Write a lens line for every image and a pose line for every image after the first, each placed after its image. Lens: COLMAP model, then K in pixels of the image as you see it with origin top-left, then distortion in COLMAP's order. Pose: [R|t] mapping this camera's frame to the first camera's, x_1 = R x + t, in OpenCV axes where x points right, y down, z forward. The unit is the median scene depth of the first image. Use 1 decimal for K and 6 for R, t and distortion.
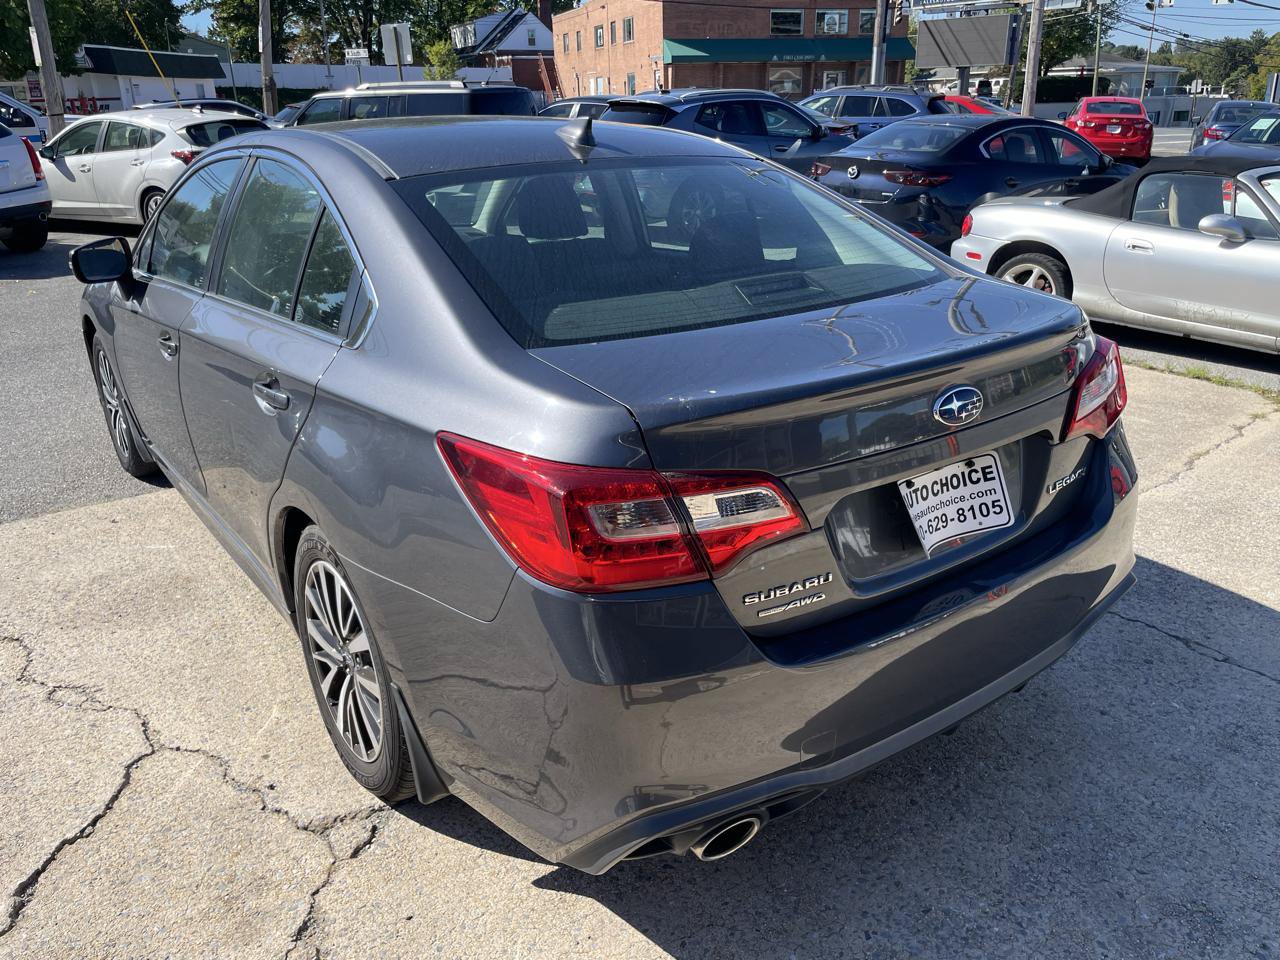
lens RADIAL K [[971.0, 0, 653.1], [0, 971.0, 477.9], [0, 0, 1]] dist [0.088142, -0.115998]
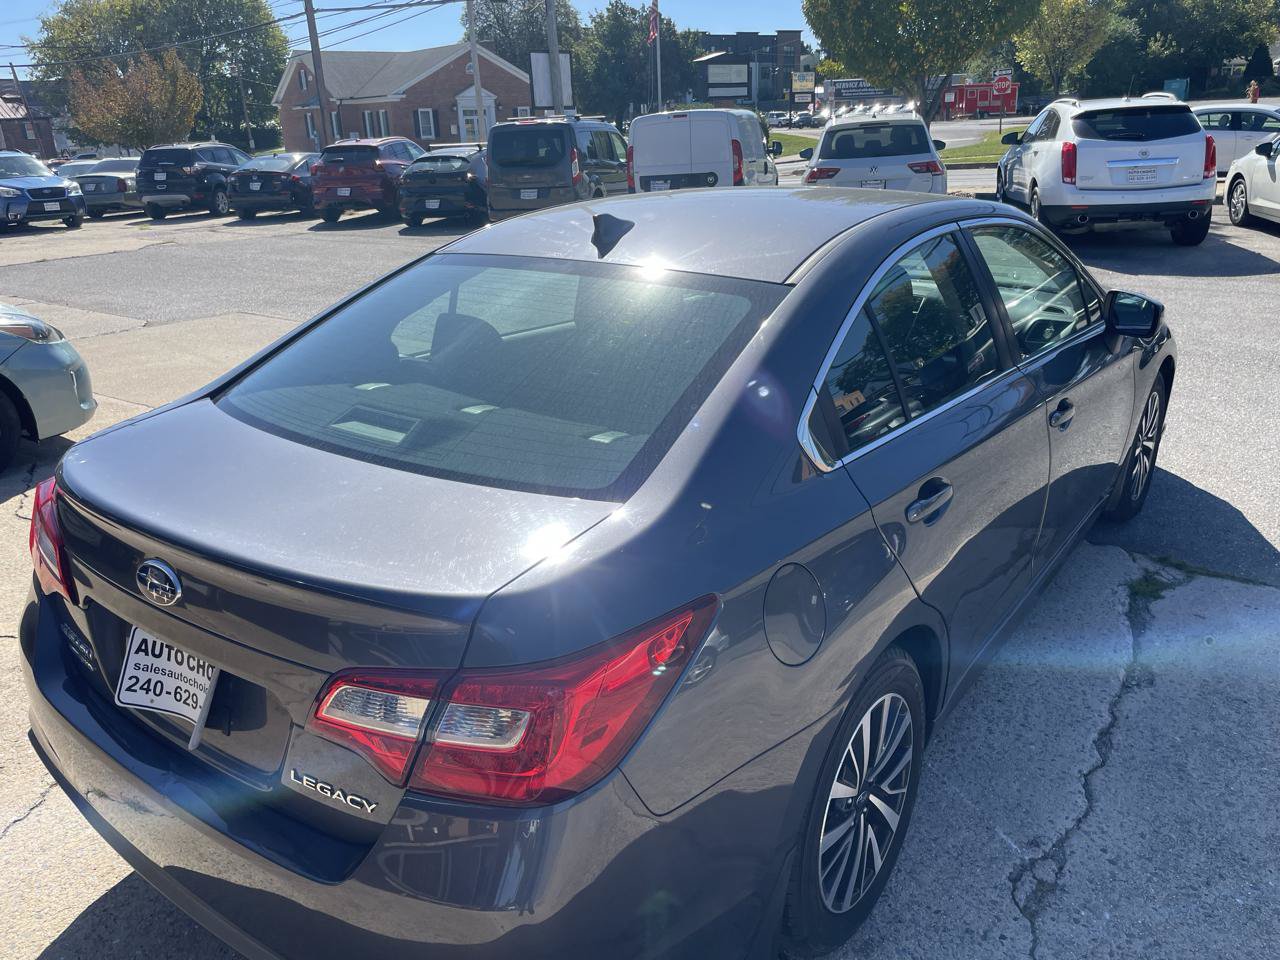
lens RADIAL K [[971.0, 0, 652.9], [0, 971.0, 463.3], [0, 0, 1]] dist [0.088142, -0.115998]
pose [[0.291195, 0.328996, -0.898314, 0.853636], [-0.316226, 0.919325, 0.234184, -0.371628], [0.902888, 0.215877, 0.371740, 0.721131]]
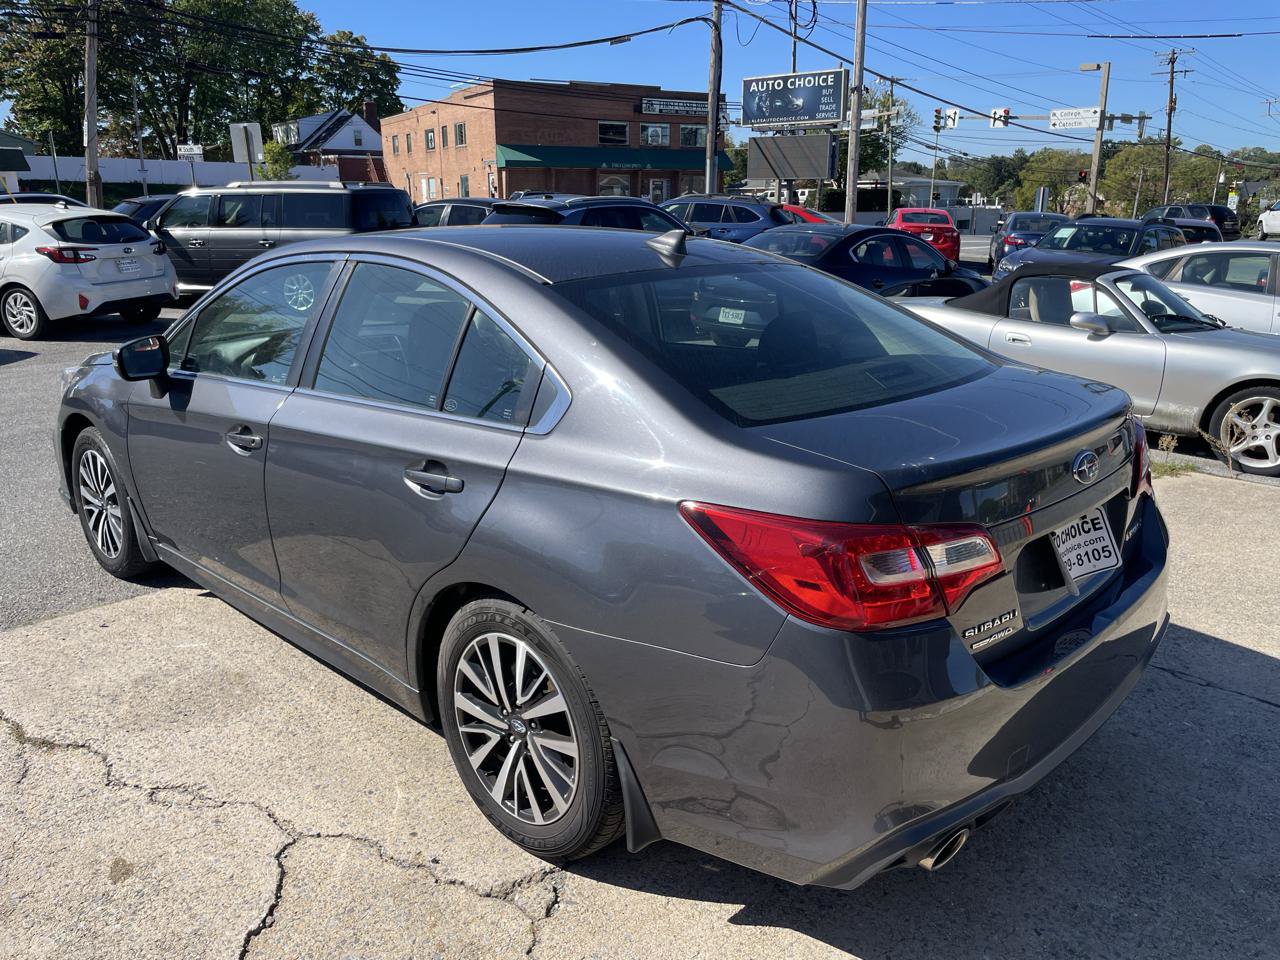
lens RADIAL K [[971.0, 0, 649.6], [0, 971.0, 472.9], [0, 0, 1]] dist [0.088142, -0.115998]
pose [[0.985136, -0.028466, 0.169404, -0.293197], [0.044815, 0.994612, -0.093482, 0.015649], [-0.165830, 0.099684, 0.981103, -0.072689]]
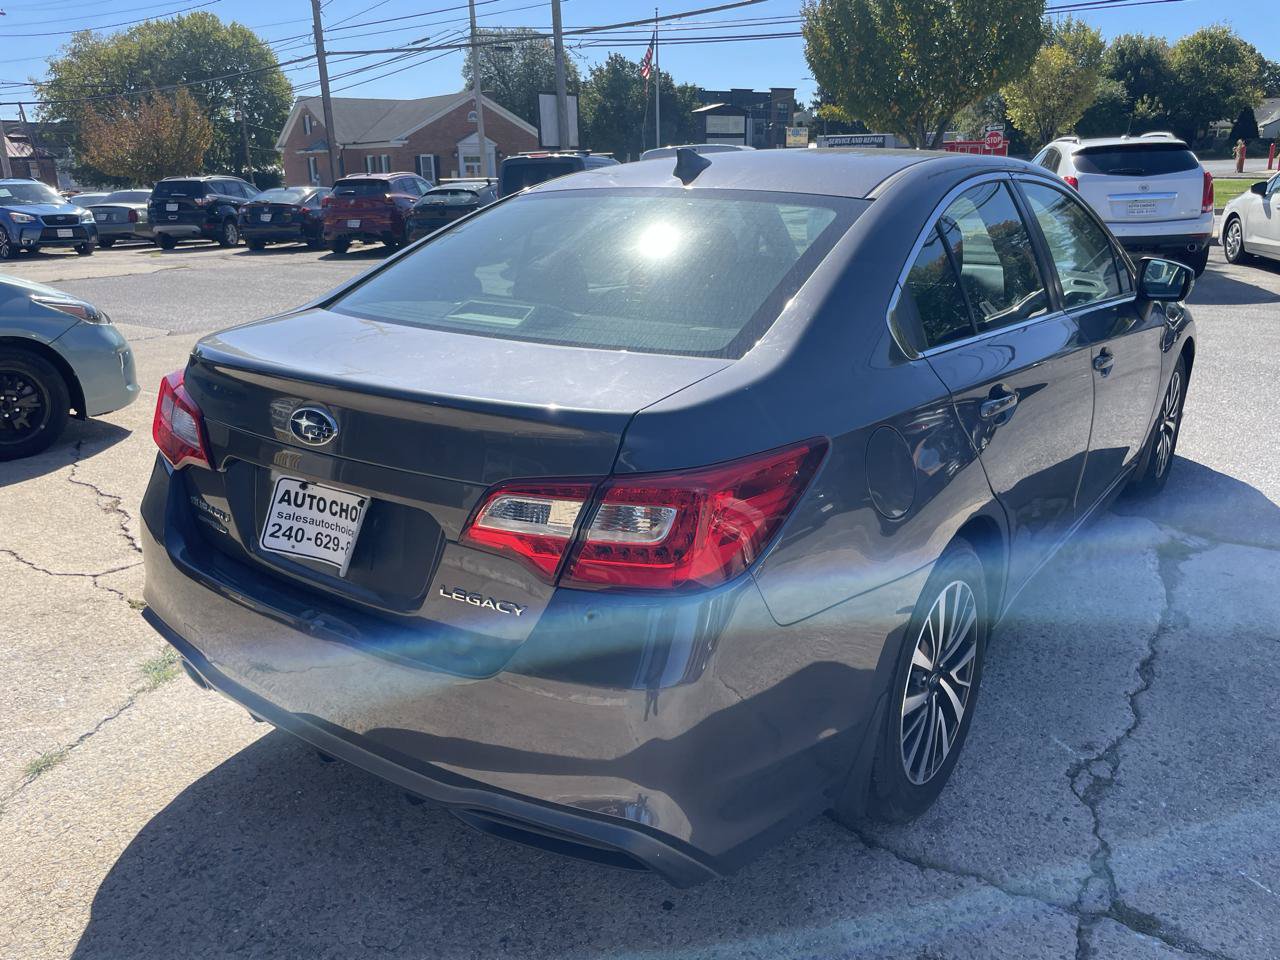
lens RADIAL K [[971.0, 0, 644.1], [0, 971.0, 466.6], [0, 0, 1]] dist [0.088142, -0.115998]
pose [[0.288503, 0.292172, -0.911812, 0.921957], [-0.332605, 0.923583, 0.190705, -0.234243], [0.897853, 0.248254, 0.363634, 0.651467]]
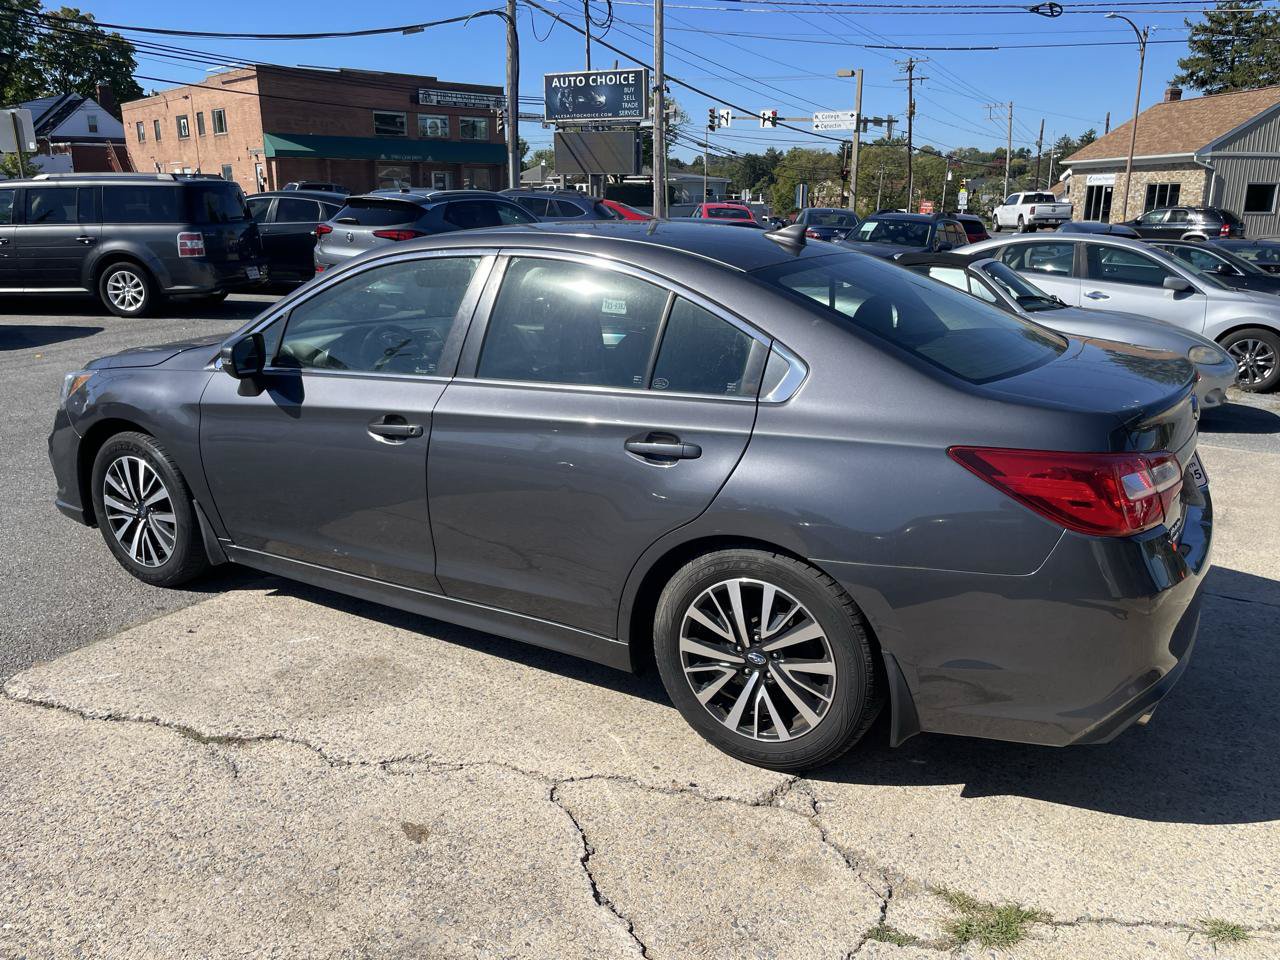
lens RADIAL K [[971.0, 0, 651.4], [0, 971.0, 467.4], [0, 0, 1]] dist [0.088142, -0.115998]
pose [[0.919452, -0.086167, 0.383645, -0.748979], [0.123526, 0.989595, -0.073782, 0.020337], [-0.373295, 0.115229, 0.920529, -0.075466]]
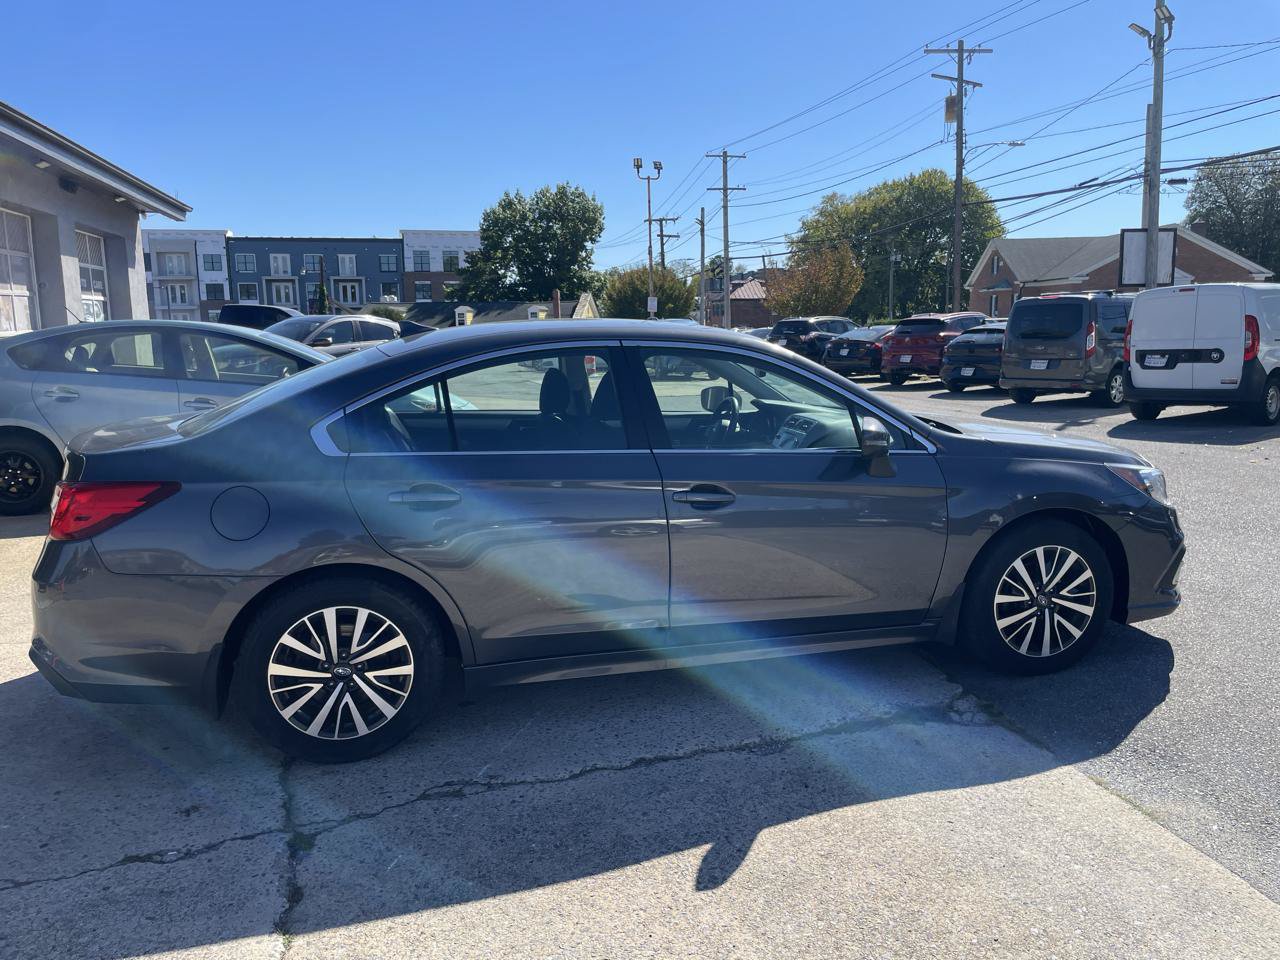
lens RADIAL K [[969.2, 0, 648.8], [0, 969.2, 476.1], [0, 0, 1]] dist [0.078914, -0.104699]
pose [[-0.384288, 0.174848, -0.906505, 1.222188], [-0.307575, 0.901560, 0.304283, -0.721220], [0.870471, 0.395751, -0.292680, 1.854043]]
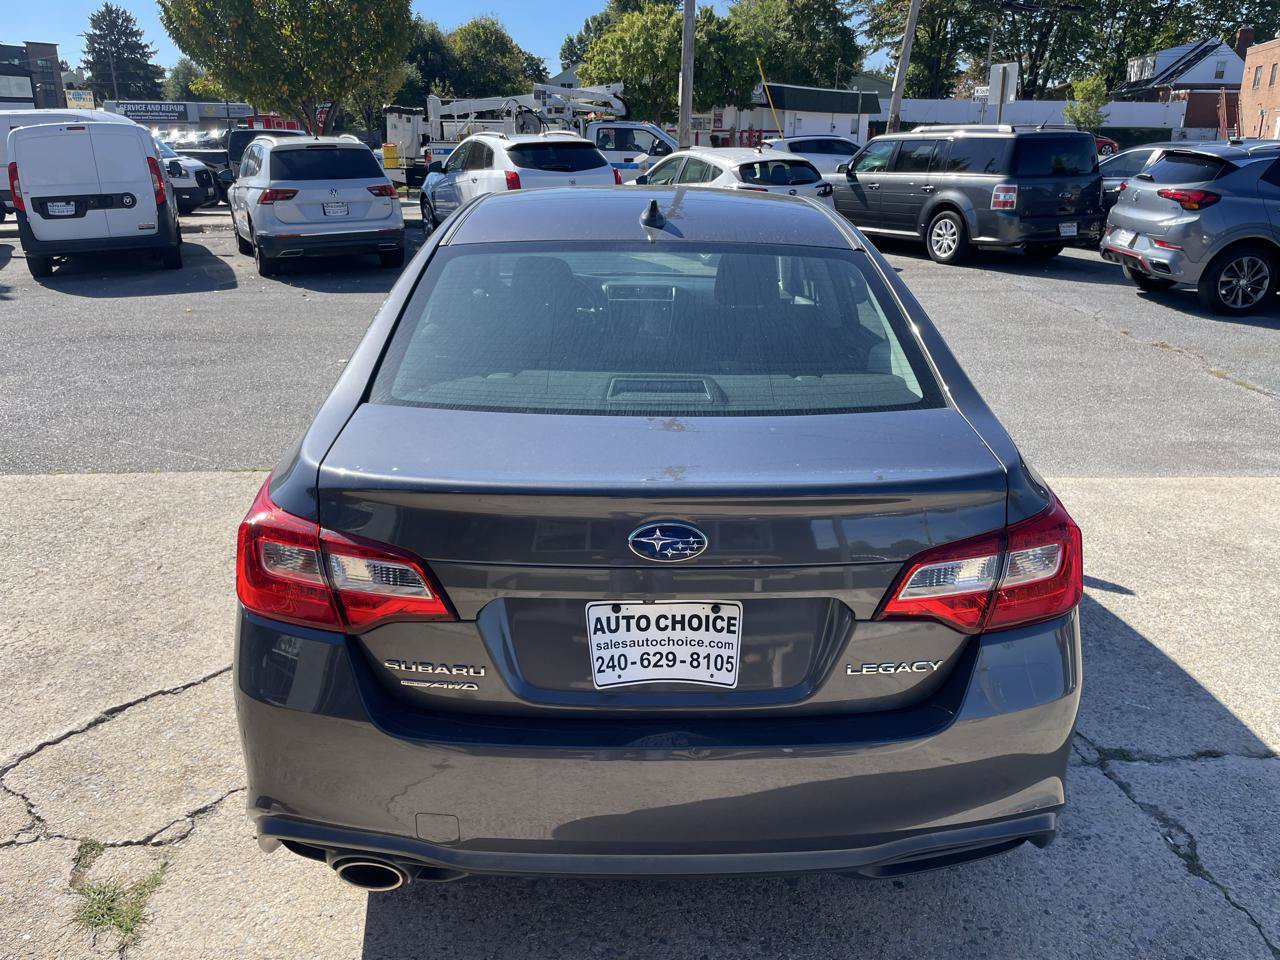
lens RADIAL K [[971.0, 0, 651.5], [0, 971.0, 481.8], [0, 0, 1]] dist [0.088142, -0.115998]
pose [[0.814679, 0.214762, -0.538679, 0.541658], [-0.228292, 0.972664, 0.042524, -0.113804], [0.533086, 0.088332, 0.841437, 0.138117]]
